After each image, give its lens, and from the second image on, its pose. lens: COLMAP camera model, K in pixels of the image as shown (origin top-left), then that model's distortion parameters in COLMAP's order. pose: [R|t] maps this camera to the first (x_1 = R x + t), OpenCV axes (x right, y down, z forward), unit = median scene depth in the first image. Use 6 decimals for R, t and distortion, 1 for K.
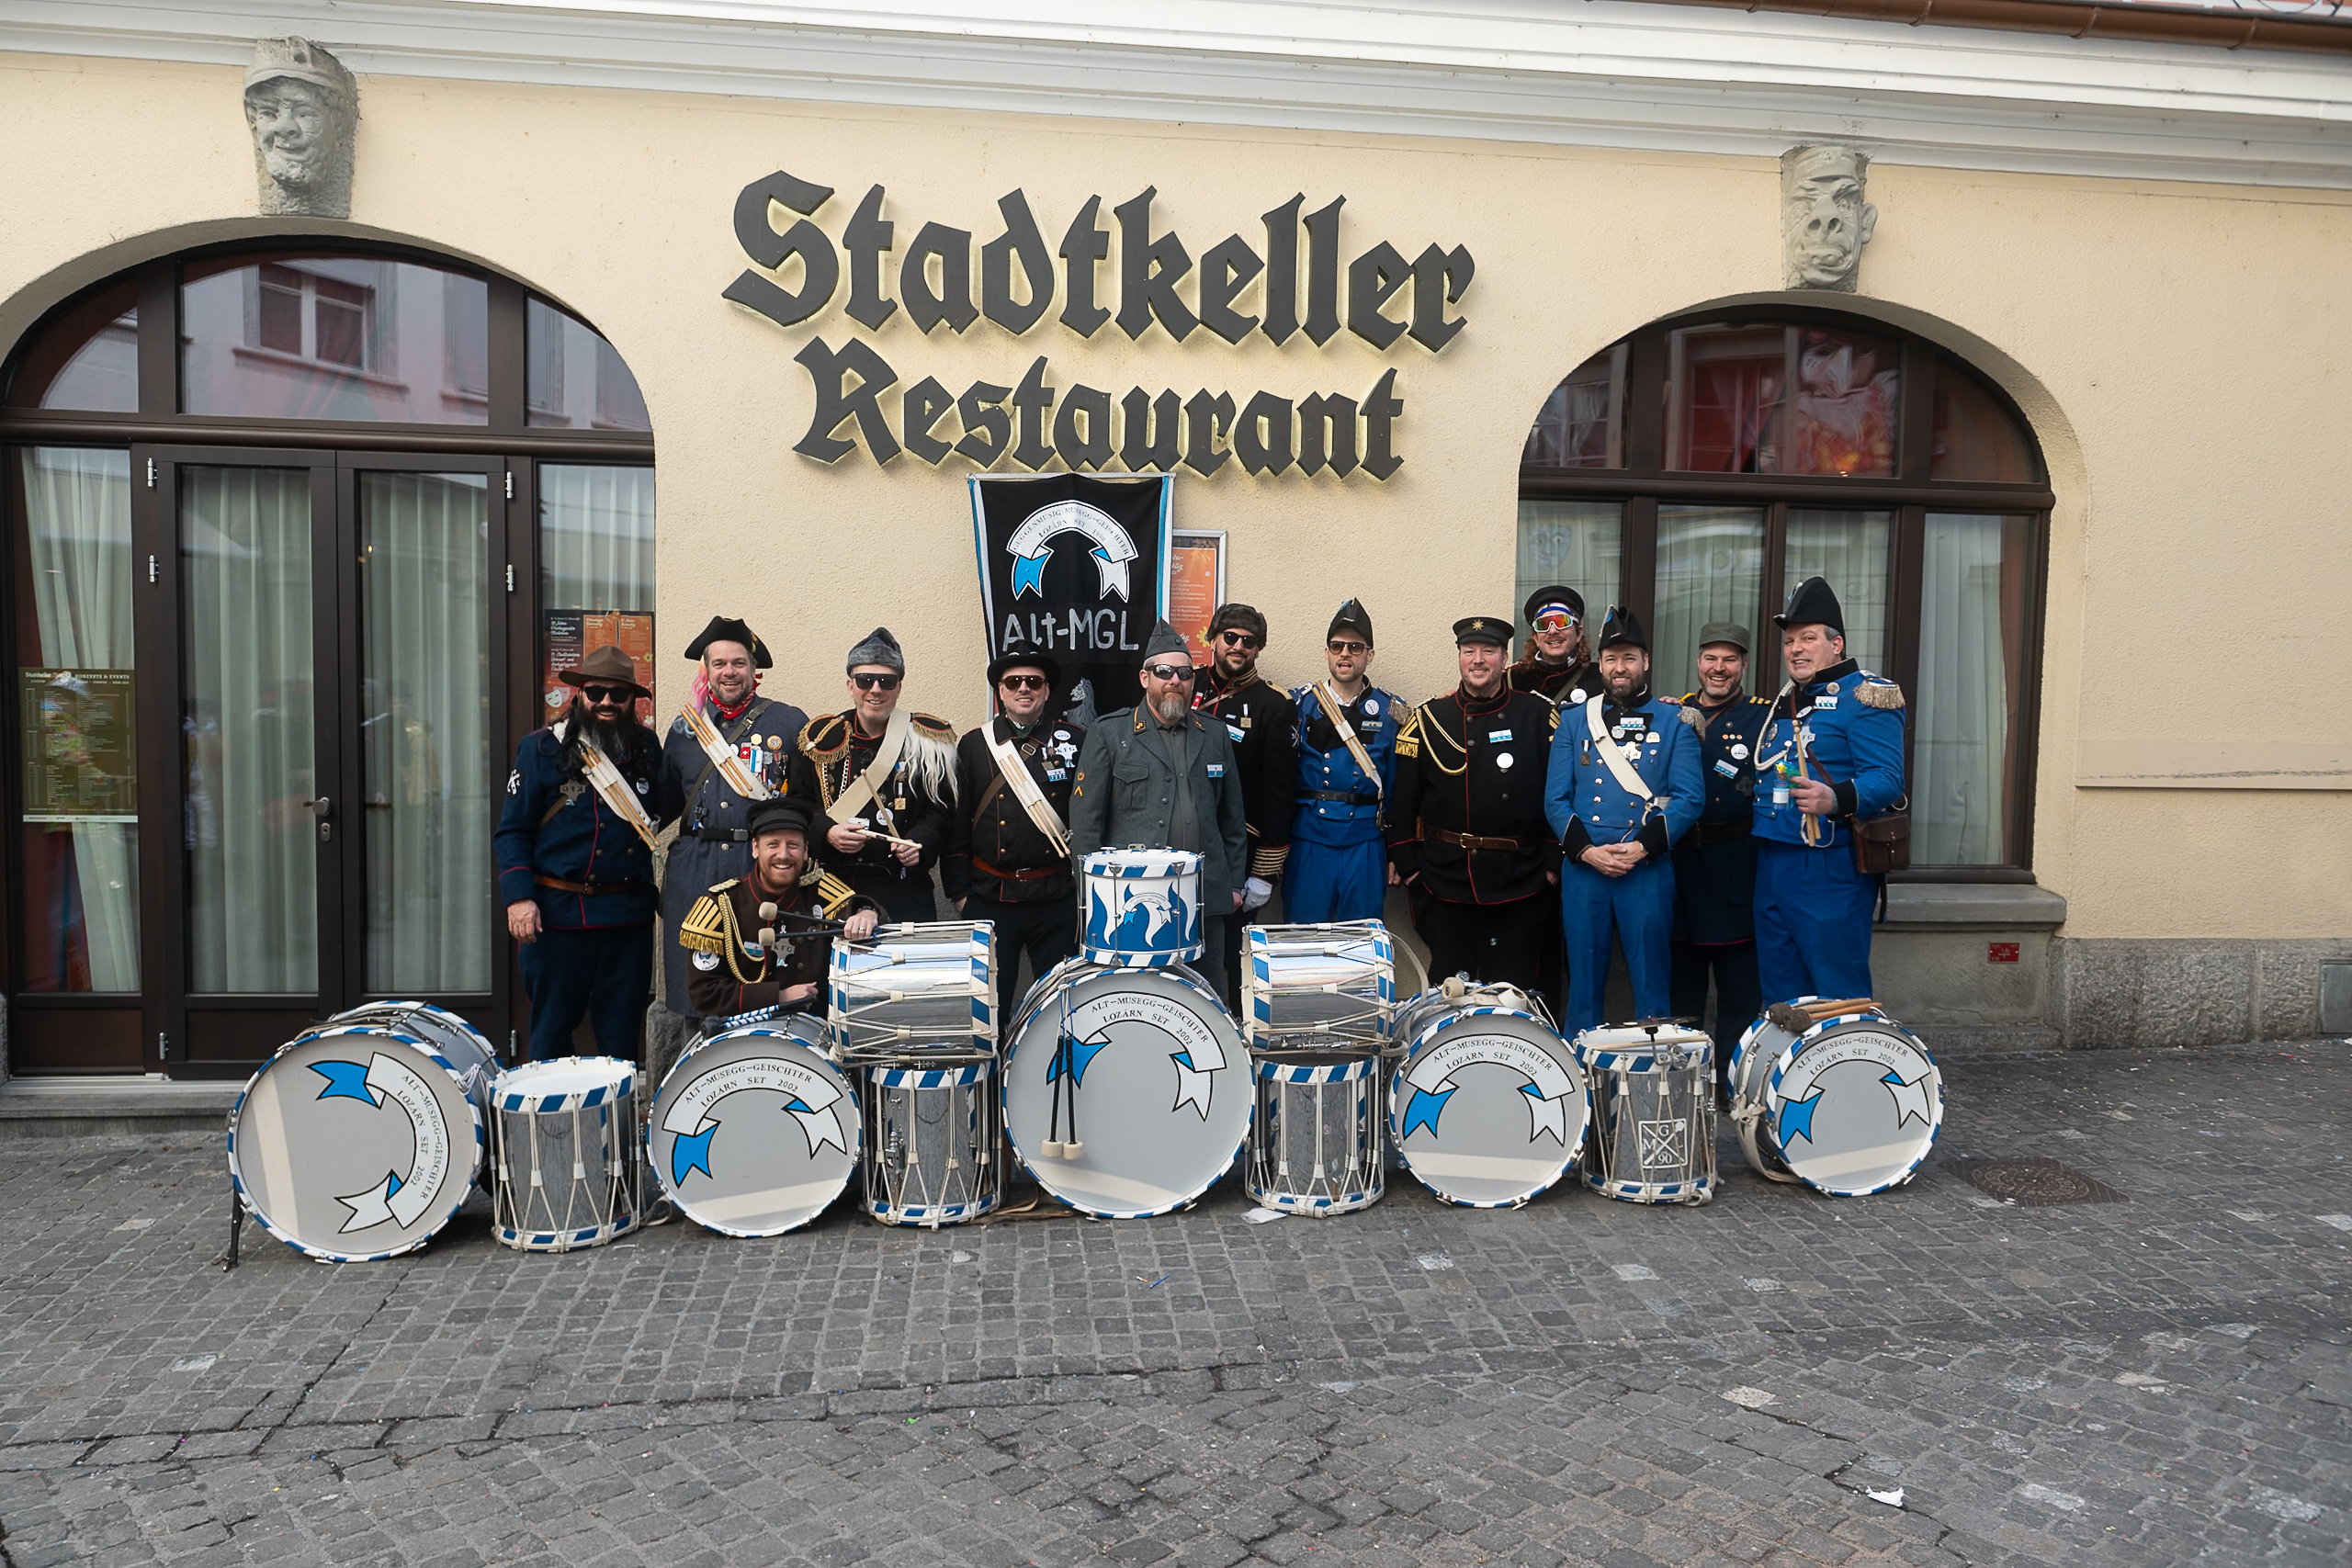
lens RADIAL K [[1608.2, 0, 1223.6], [0, 1608.2, 789.2], [0, 0, 1]] dist [-0.013730, -0.002027]
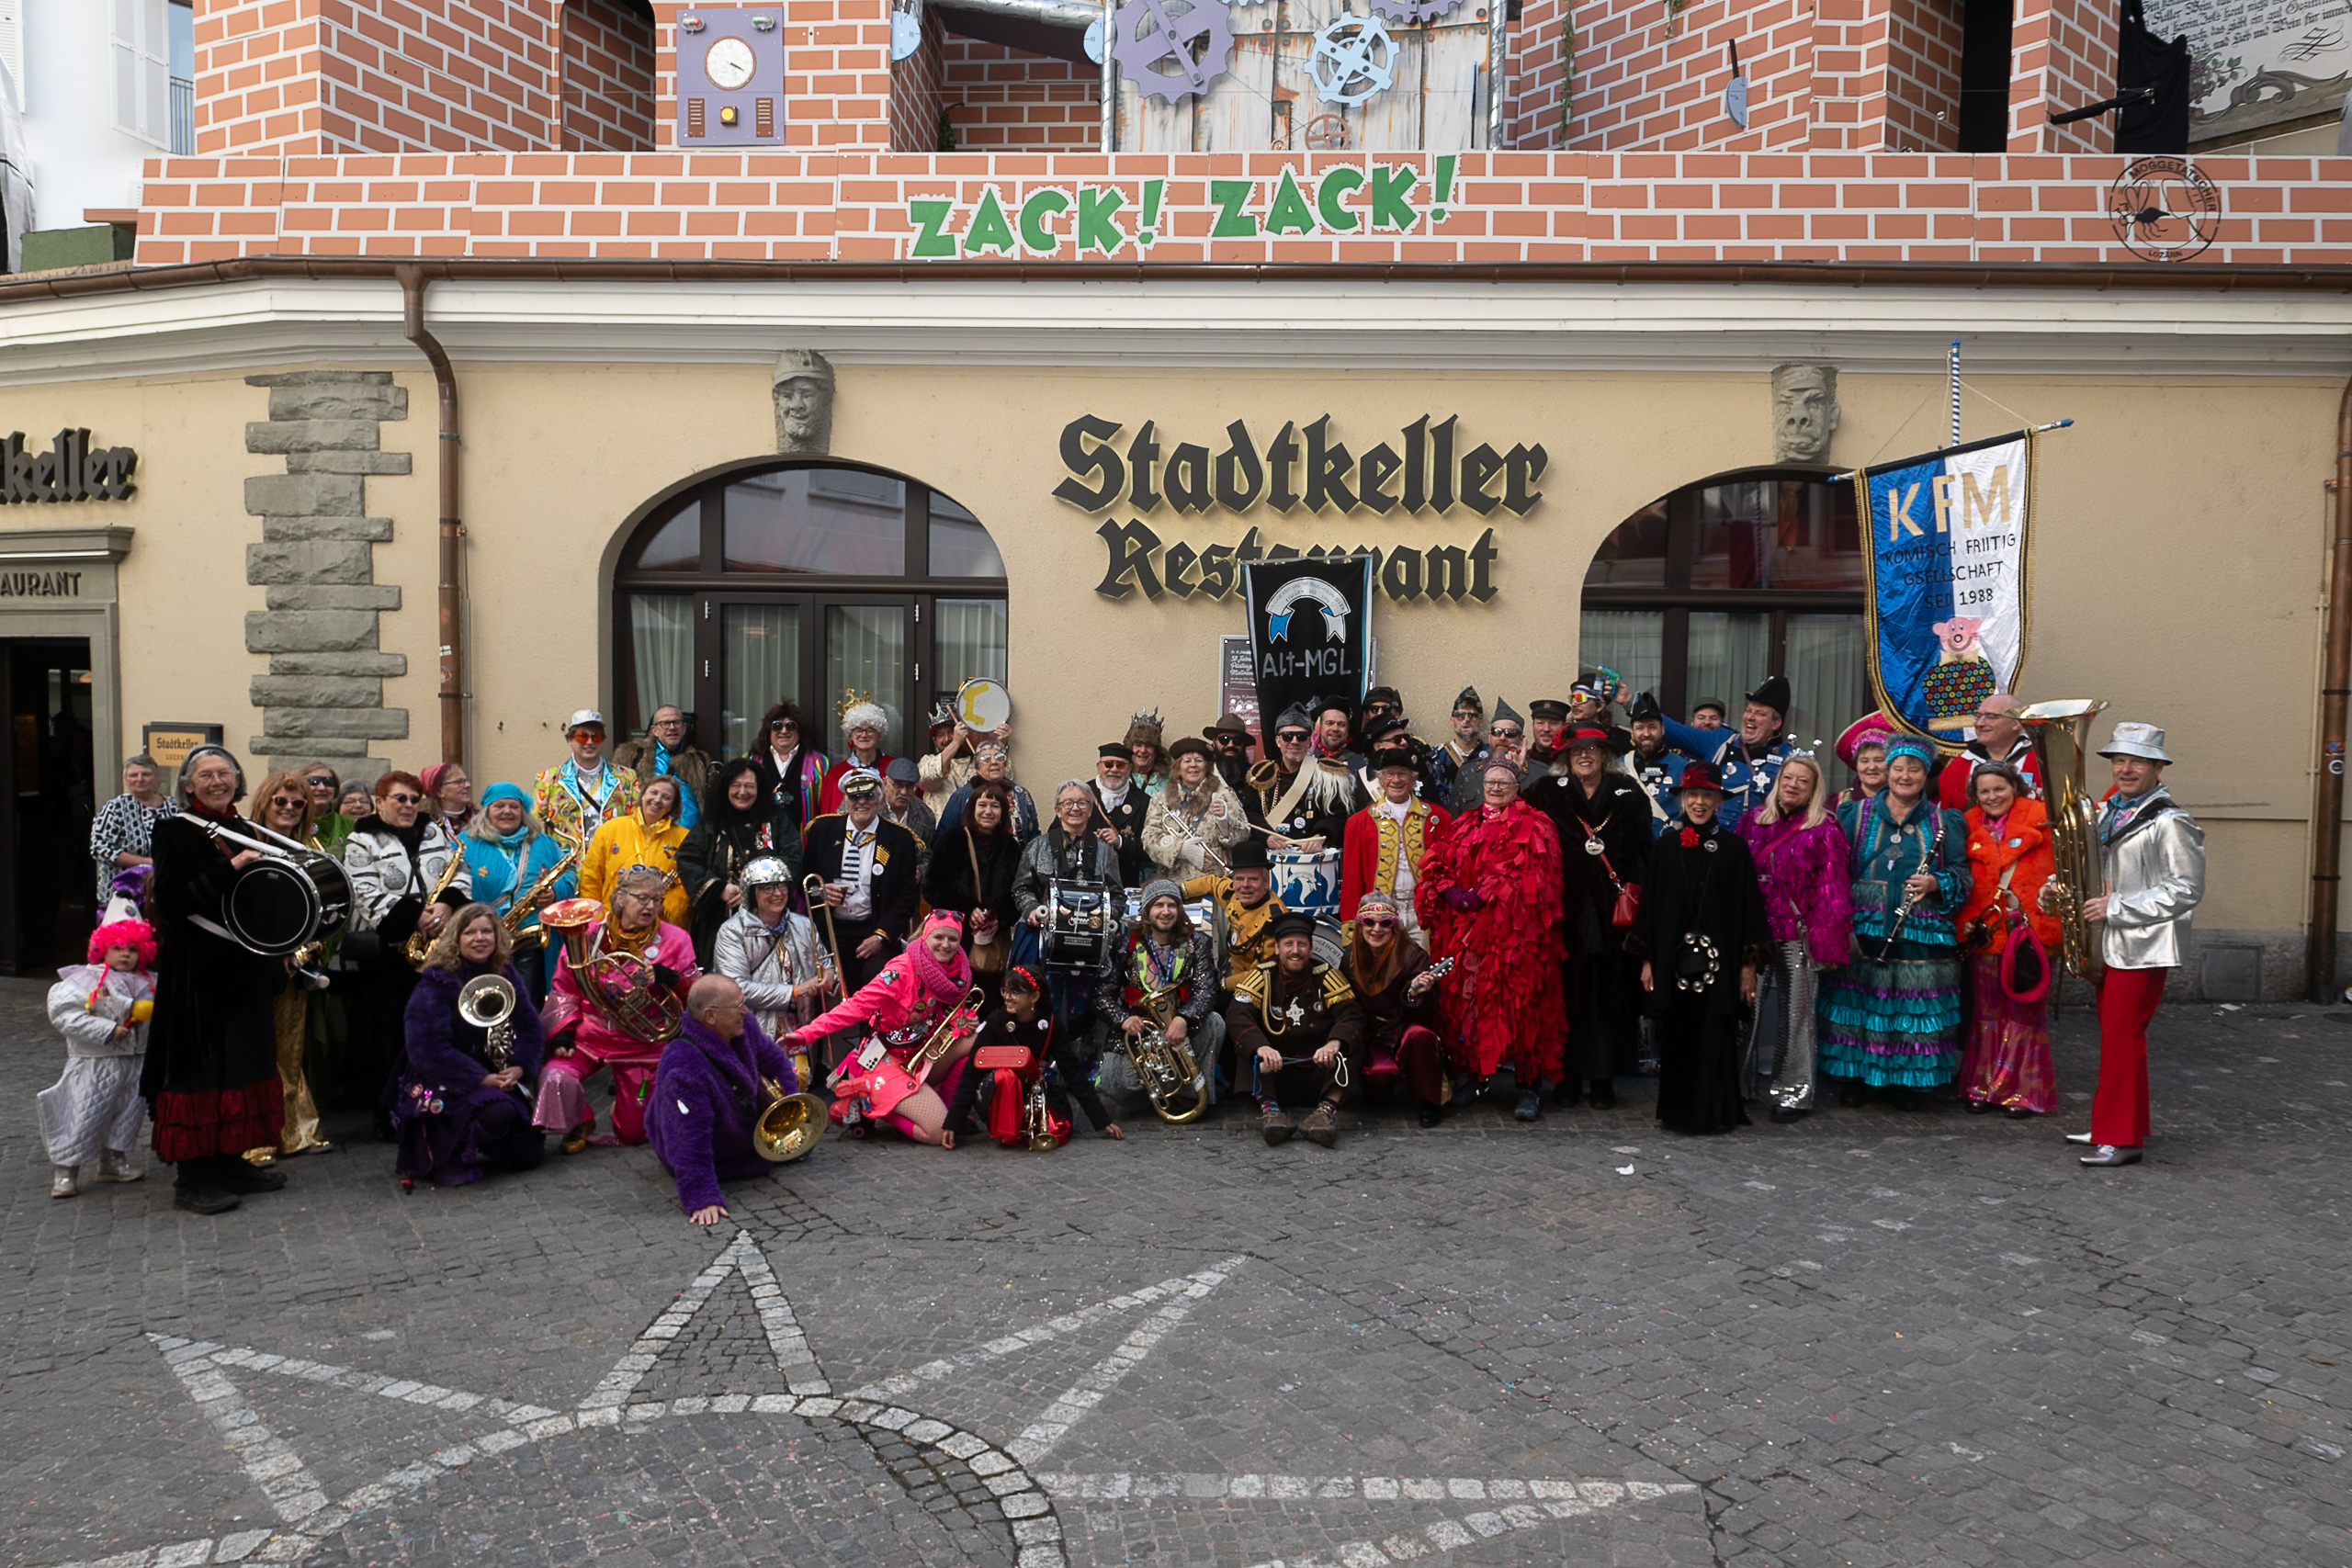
lens RADIAL K [[1608.2, 0, 1173.0], [0, 1608.2, 788.7], [0, 0, 1]] dist [-0.013730, -0.002027]
pose [[0.983249, 0.007451, -0.182116, 0.089908], [-0.009276, 0.999915, -0.009166, -0.006669], [0.182032, 0.010702, 0.983234, -0.508653]]
